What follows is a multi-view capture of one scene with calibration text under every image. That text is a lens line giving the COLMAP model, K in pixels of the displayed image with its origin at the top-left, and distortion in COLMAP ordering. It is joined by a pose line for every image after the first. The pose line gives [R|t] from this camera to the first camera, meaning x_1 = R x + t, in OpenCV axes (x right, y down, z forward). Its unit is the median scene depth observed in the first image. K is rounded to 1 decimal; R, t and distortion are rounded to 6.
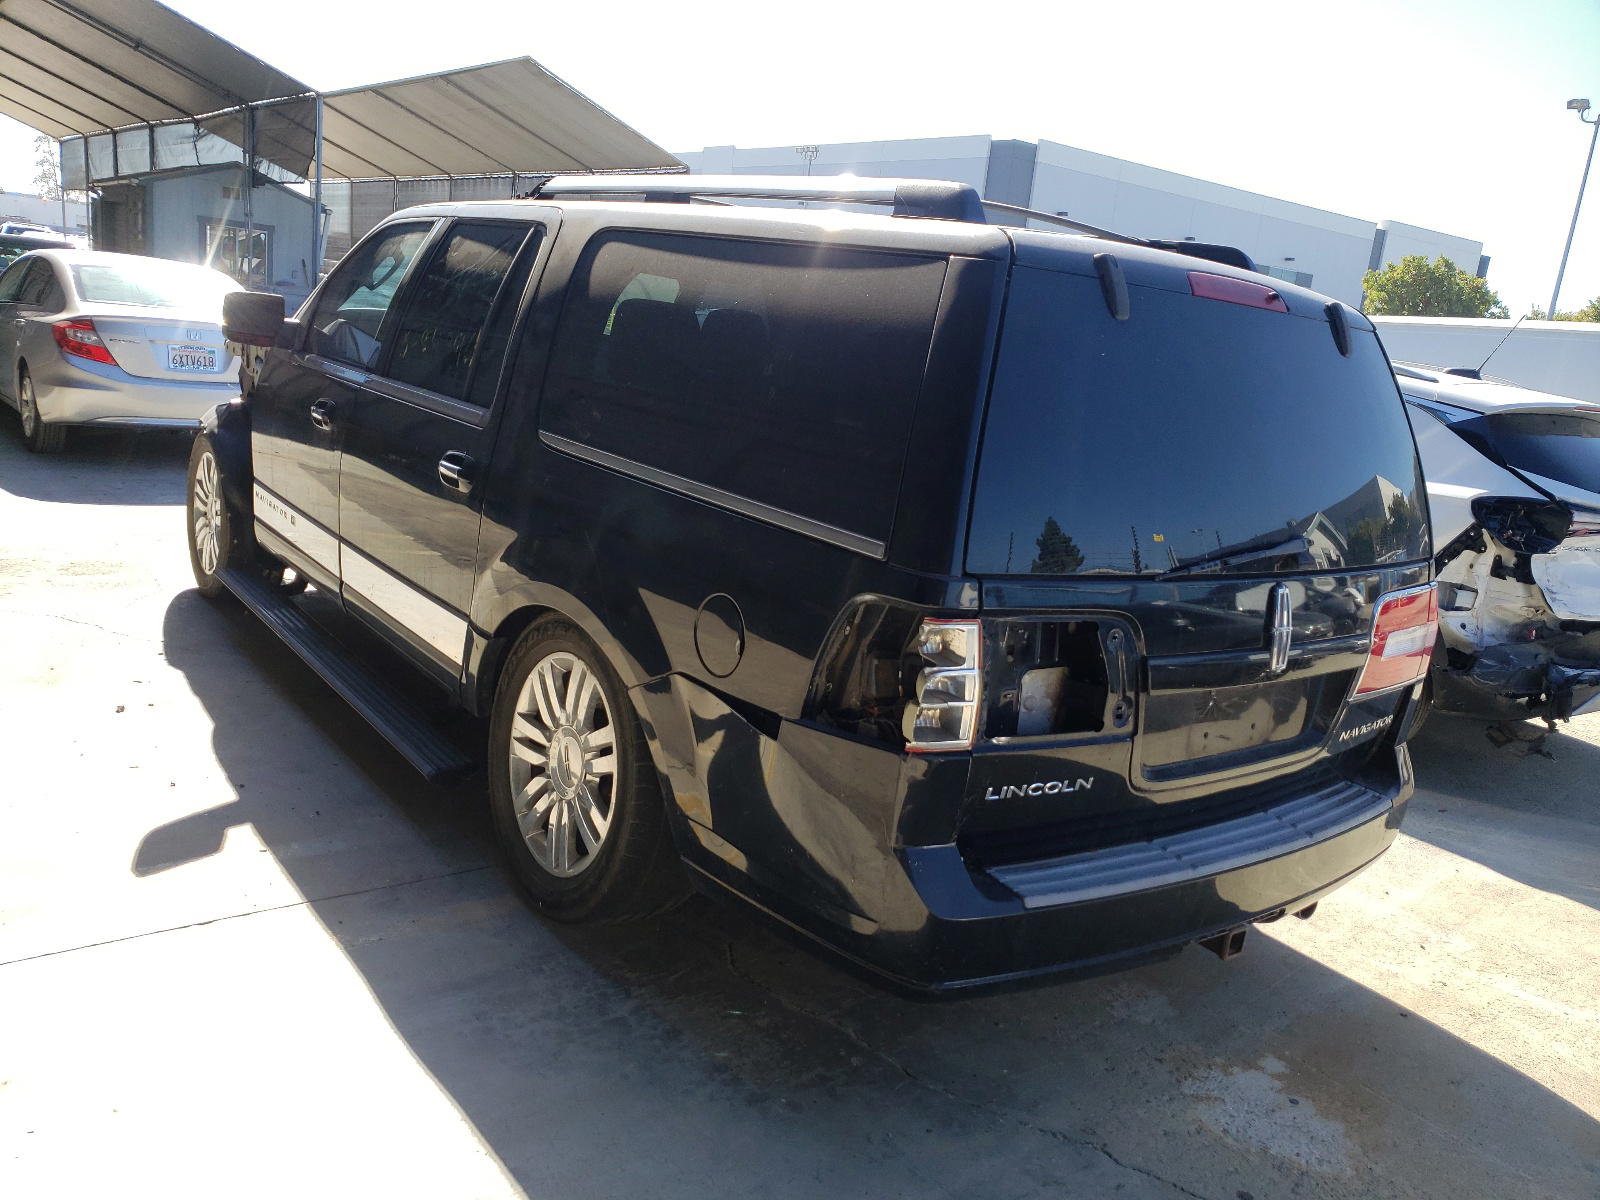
lens RADIAL K [[1238.3, 0, 802.3], [0, 1238.3, 603.6], [0, 0, 1]] dist [0.005809, 0.002078]
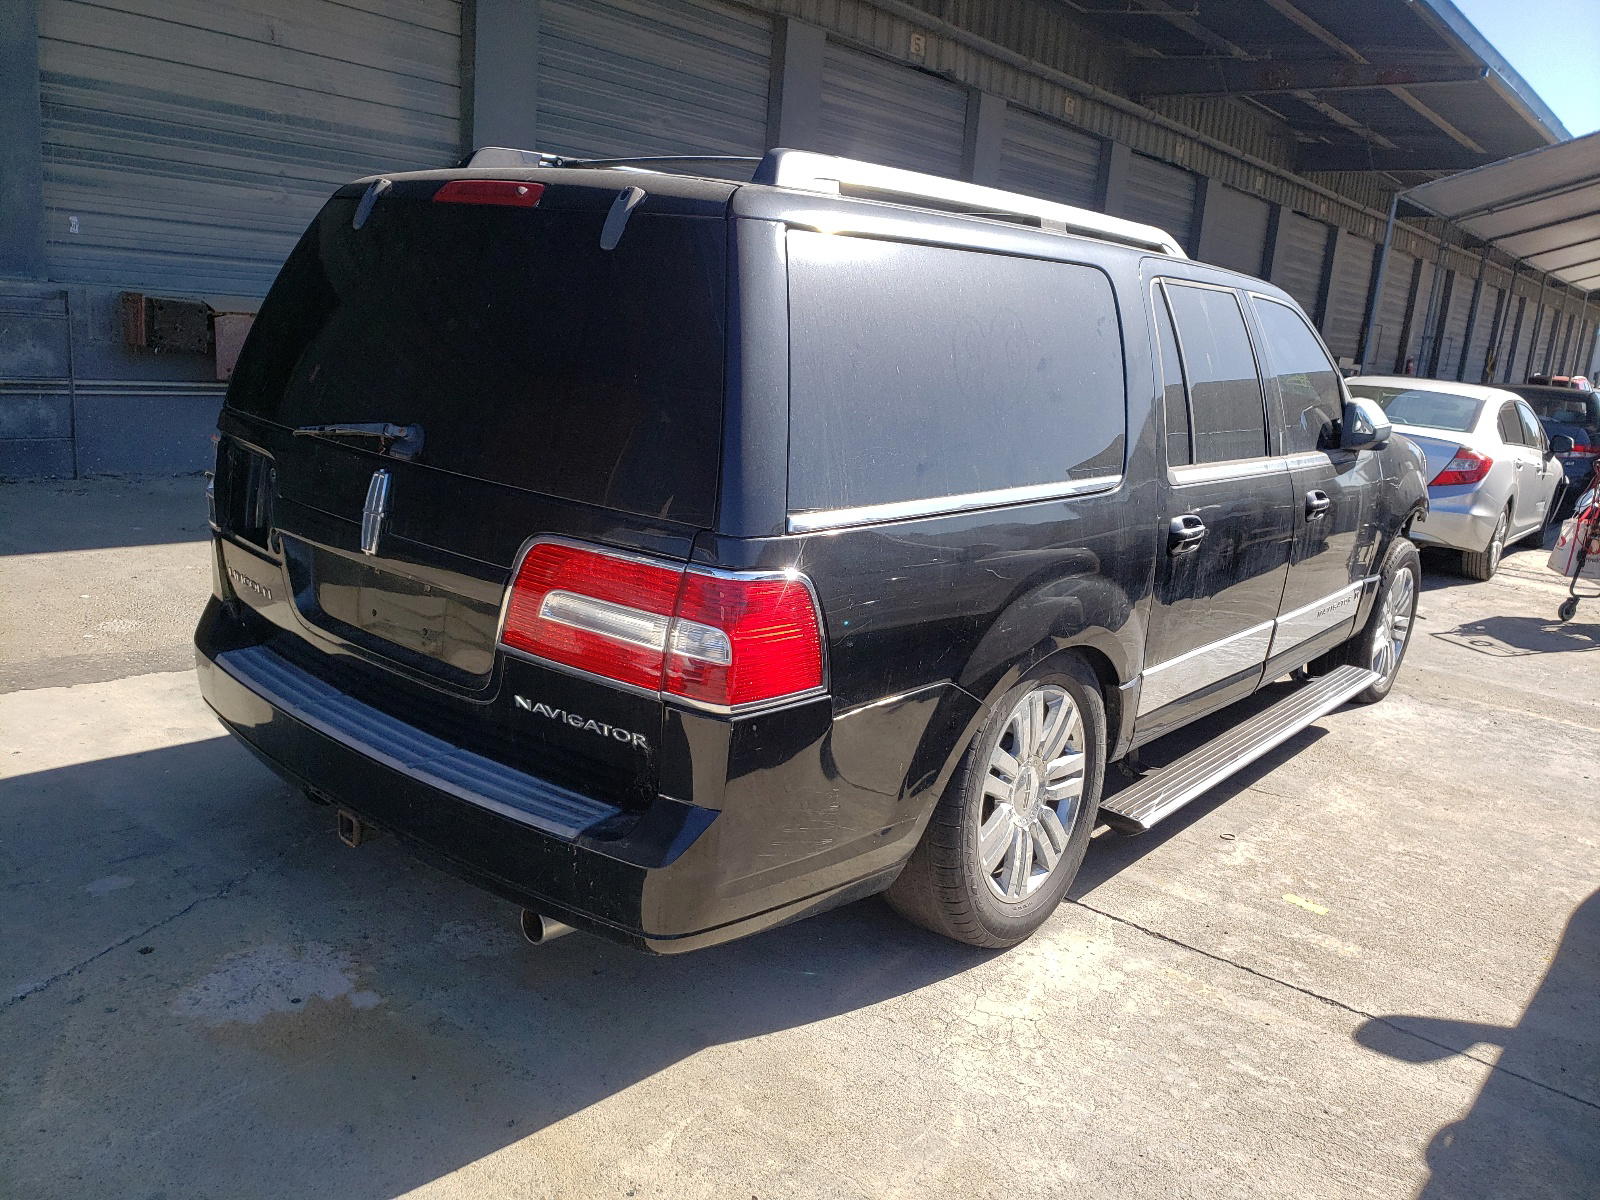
lens RADIAL K [[1238.3, 0, 809.0], [0, 1238.3, 603.4], [0, 0, 1]] dist [0.005809, 0.002078]
pose [[0.245345, 0.122472, -0.961669, 1.413849], [-0.284858, 0.957304, 0.049242, -0.058571], [0.926640, 0.261857, 0.269757, 1.047116]]
